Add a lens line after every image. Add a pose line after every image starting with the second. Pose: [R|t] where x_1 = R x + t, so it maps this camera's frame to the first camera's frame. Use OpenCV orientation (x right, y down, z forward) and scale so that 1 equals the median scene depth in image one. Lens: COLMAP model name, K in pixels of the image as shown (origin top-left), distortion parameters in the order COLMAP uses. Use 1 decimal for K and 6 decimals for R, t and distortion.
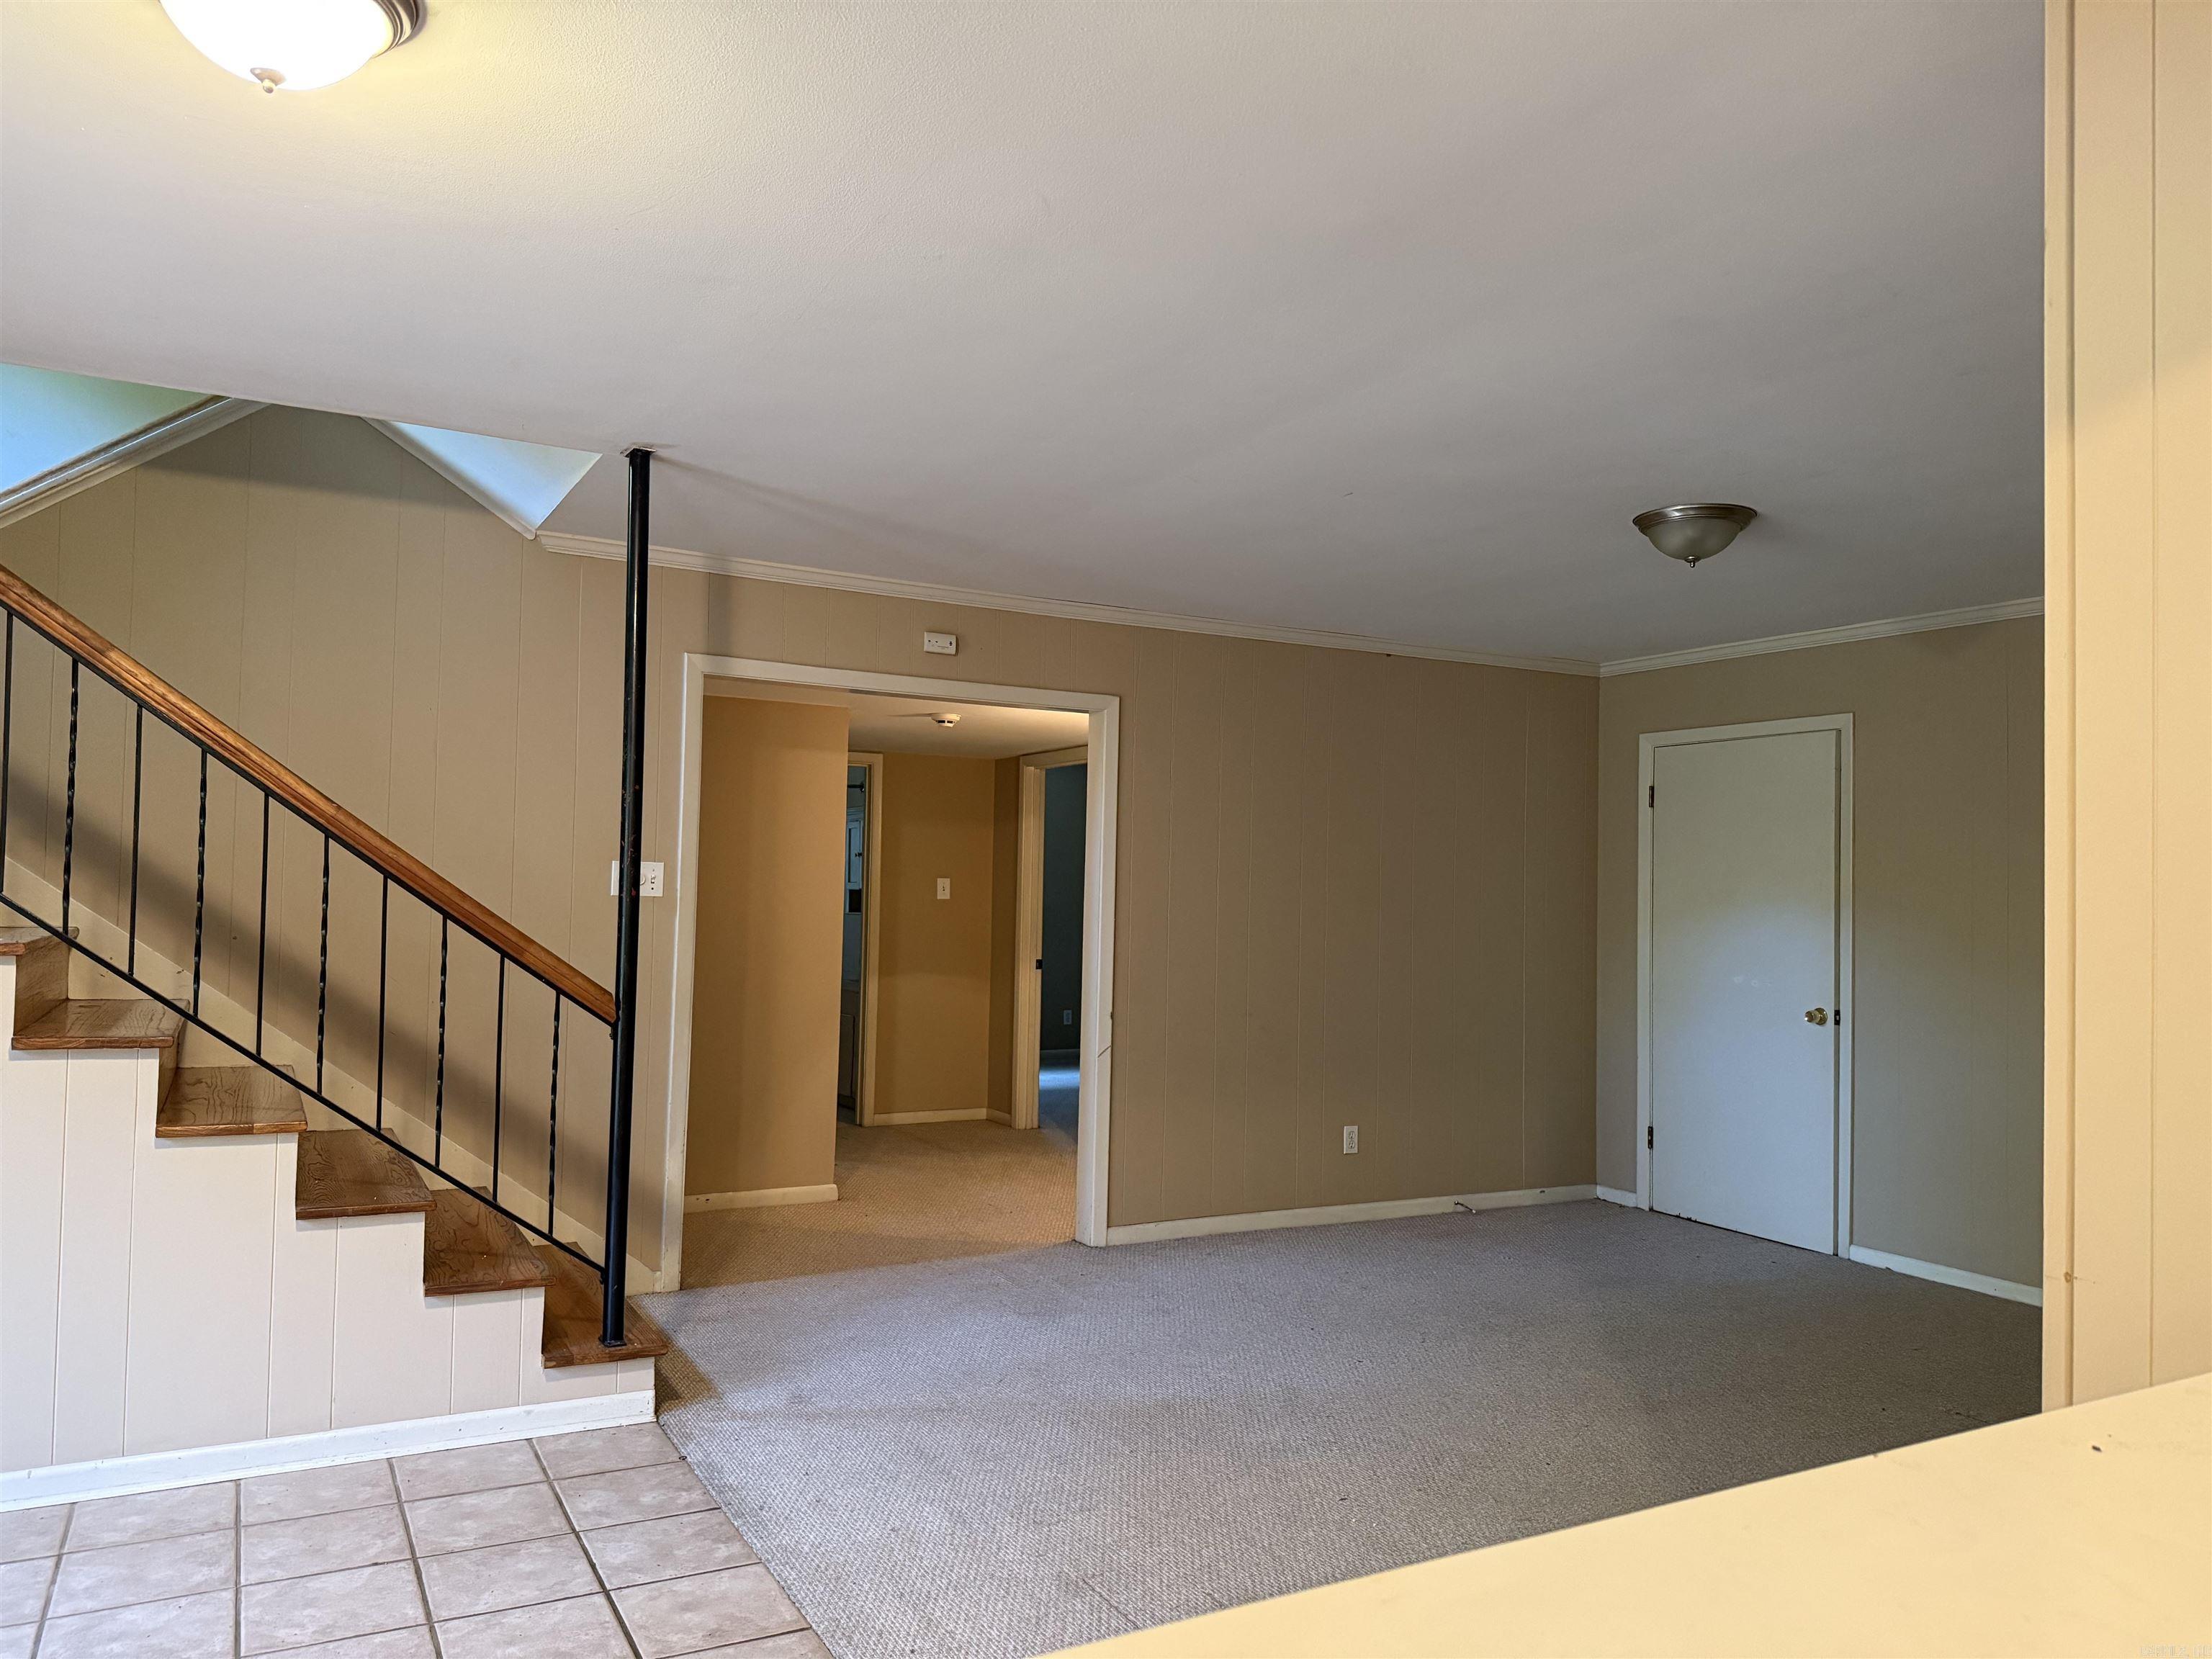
lens RADIAL K [[1548.3, 0, 1047.7], [0, 1548.3, 834.4], [0, 0, 1]] dist [0.078095, -0.087550]
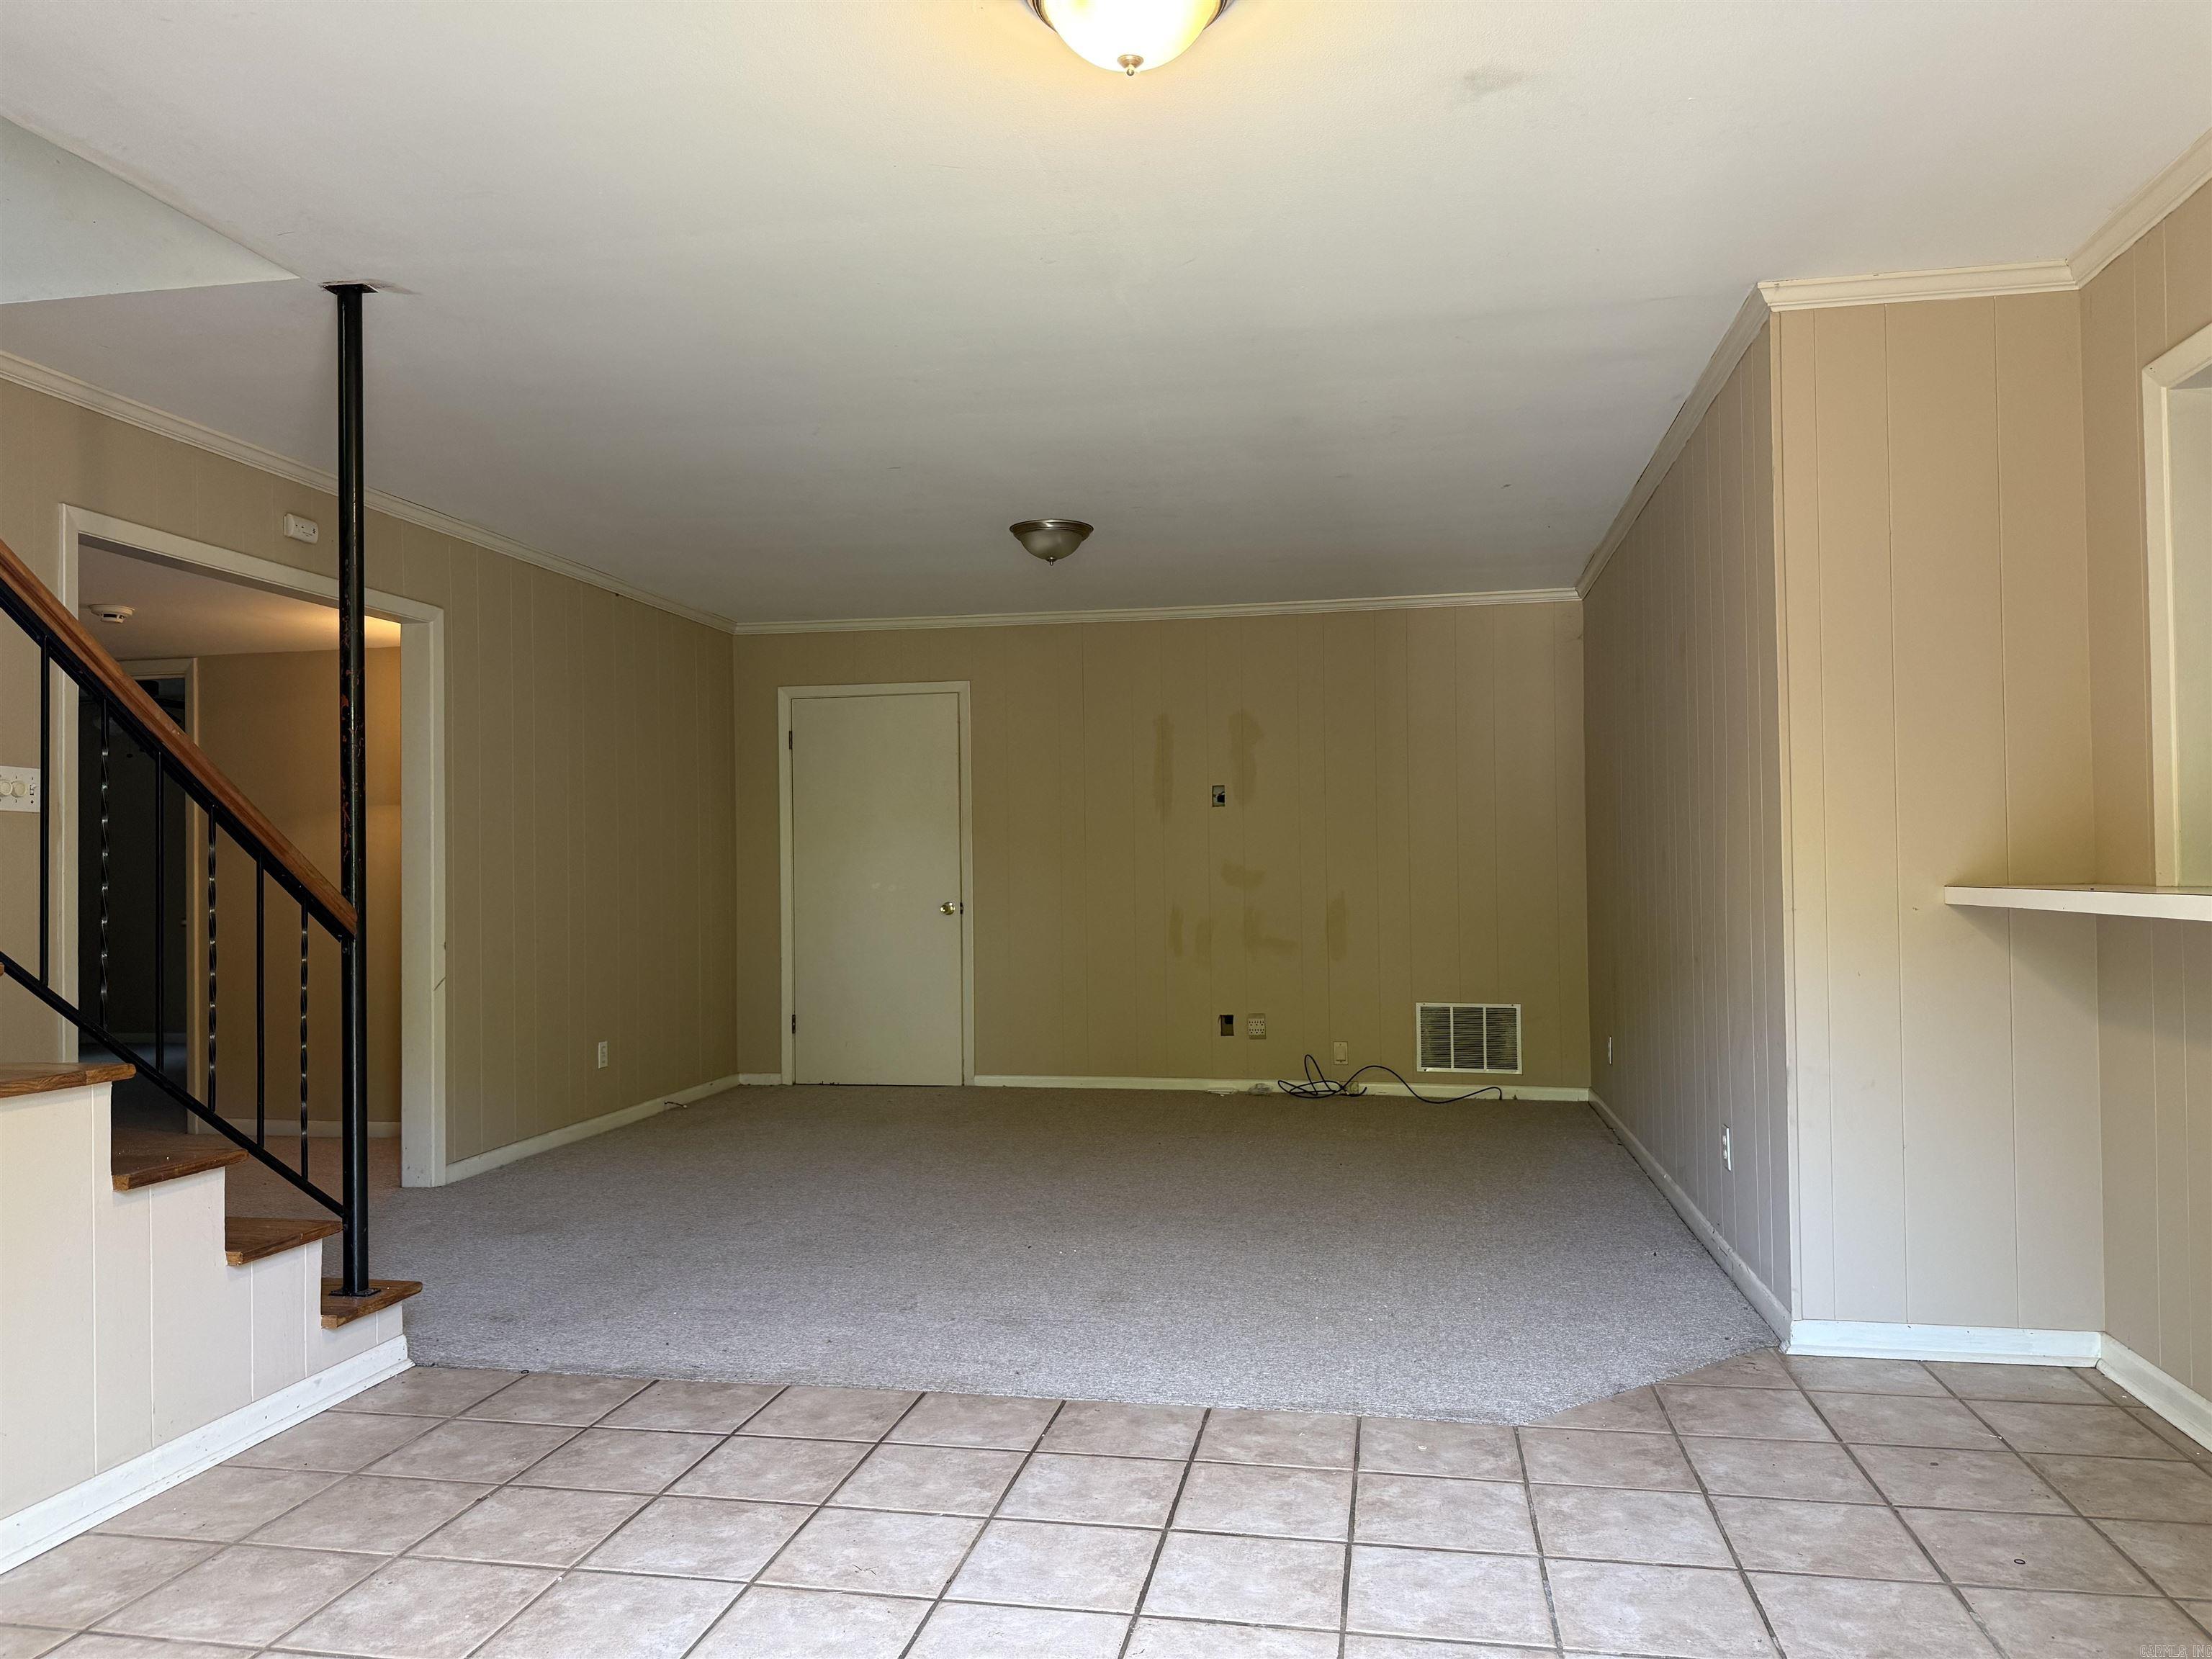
lens RADIAL K [[1590.3, 0, 1106.0], [0, 1590.3, 829.5], [0, 0, 1]] dist [-0.010138, -0.007032]
pose [[0.605949, -0.005562, 0.795484, -0.740881], [-0.005114, 0.999928, 0.010887, 0.050752], [-0.795487, -0.010665, 0.605877, 0.127858]]
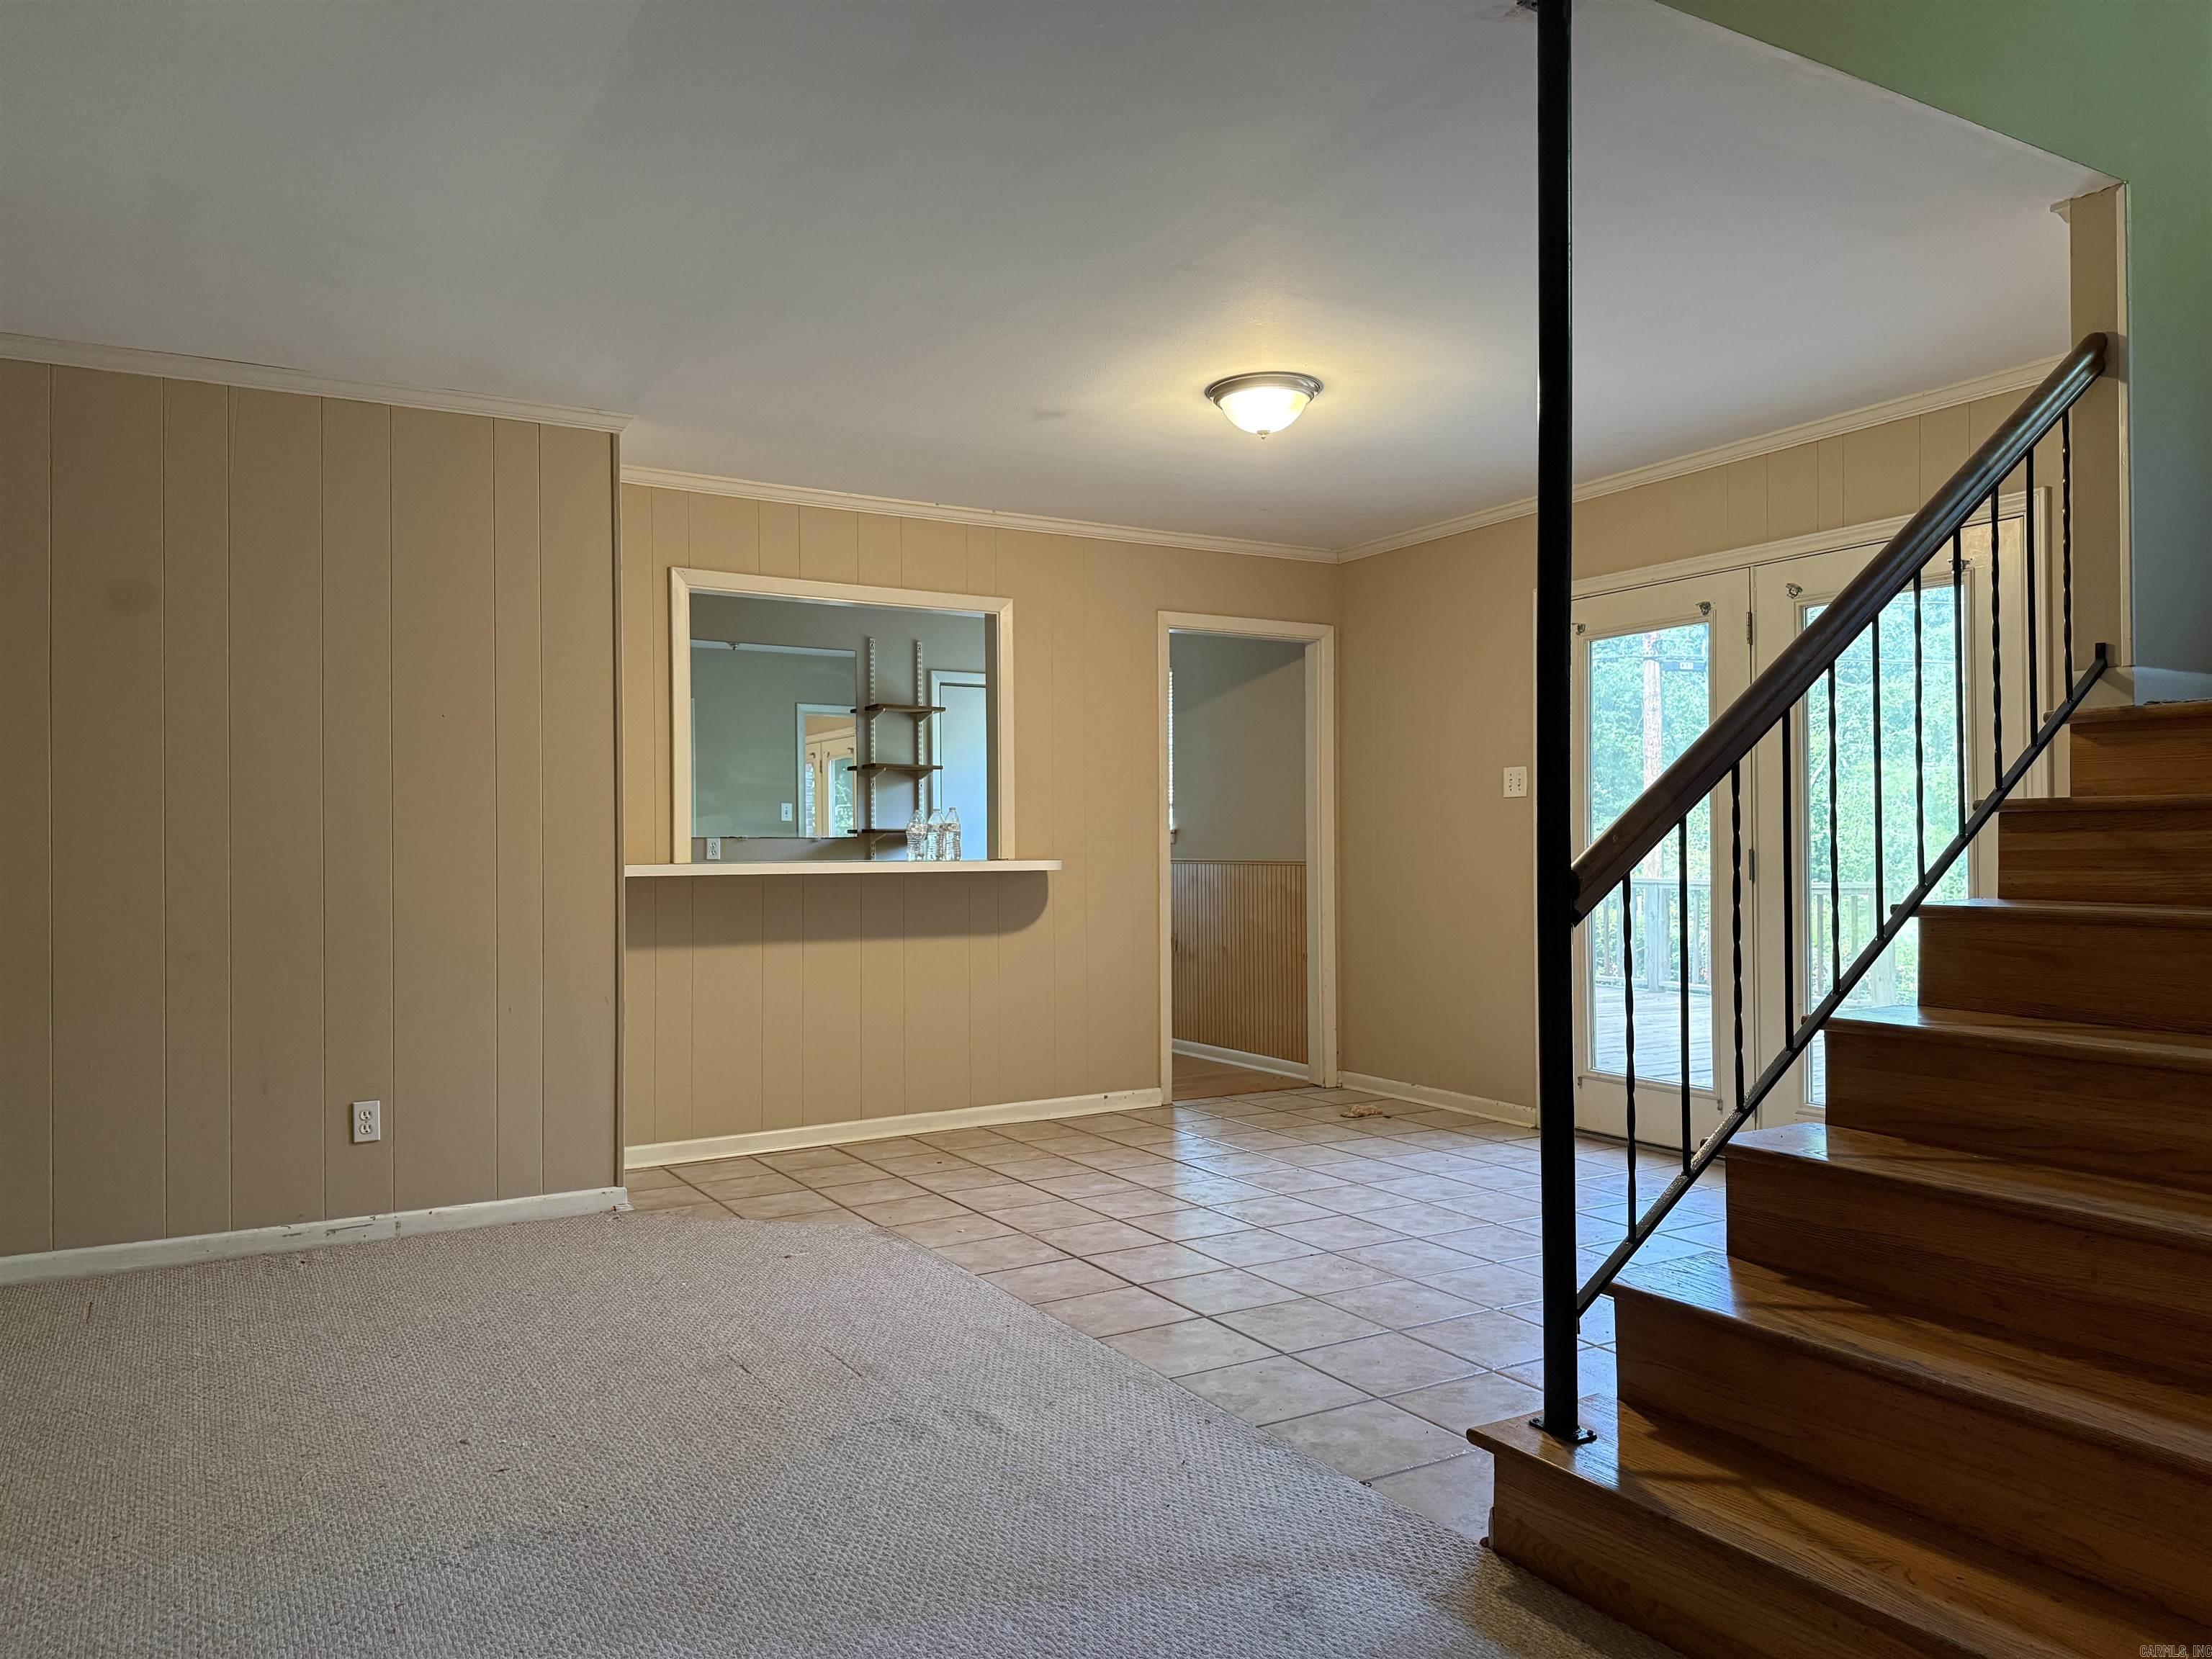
lens RADIAL K [[1552.9, 0, 1105.5], [0, 1552.9, 838.2], [0, 0, 1]] dist [0.076601, -0.098133]
pose [[-0.997872, -0.009167, -0.064563, -0.054825], [-0.007048, 0.999432, -0.032964, 0.109128], [0.064829, -0.032439, -0.997369, 1.646185]]
